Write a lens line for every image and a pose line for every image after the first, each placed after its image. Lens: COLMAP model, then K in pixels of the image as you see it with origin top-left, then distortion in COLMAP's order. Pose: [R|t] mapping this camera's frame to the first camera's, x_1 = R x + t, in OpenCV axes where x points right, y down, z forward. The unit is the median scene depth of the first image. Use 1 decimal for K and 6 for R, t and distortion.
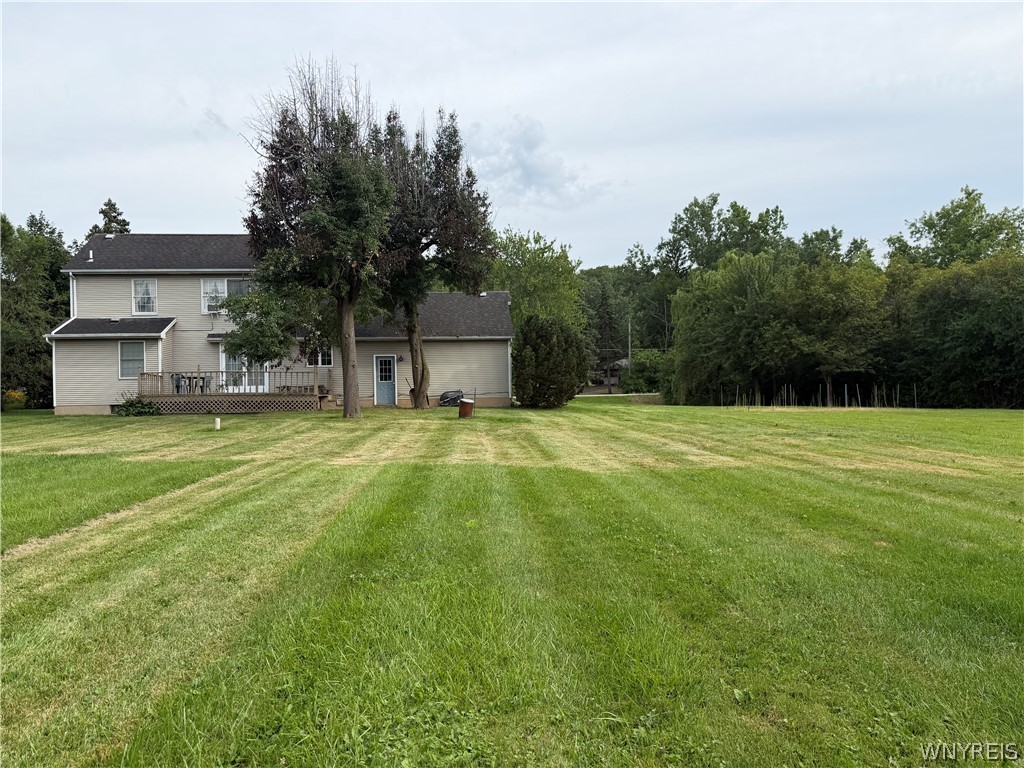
lens RADIAL K [[718.9, 0, 512.0], [0, 718.9, 384.0], [0, 0, 1]] dist [0.084967, -0.111996]
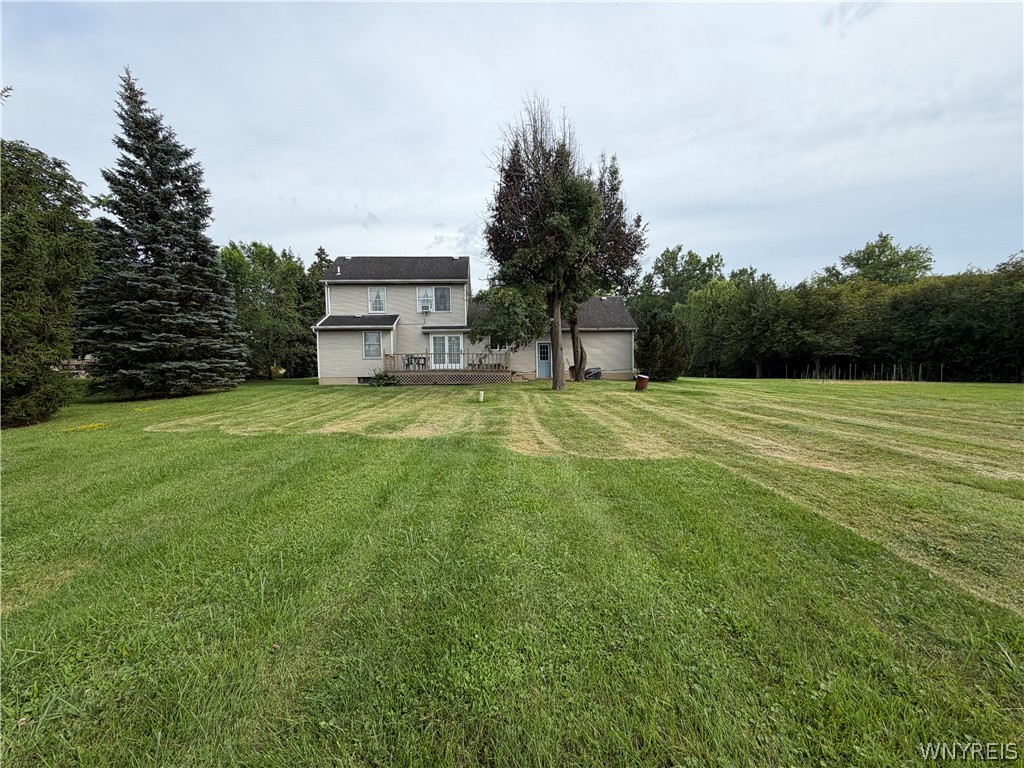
lens RADIAL K [[412.4, 0, 512.0], [0, 412.4, 384.0], [0, 0, 1]] dist [0.001017, -0.000020]
pose [[0.999402, 0.005032, -0.034223, -0.217633], [-0.003258, 0.998657, 0.051701, -0.000362], [0.034438, -0.051559, 0.998076, 0.211847]]
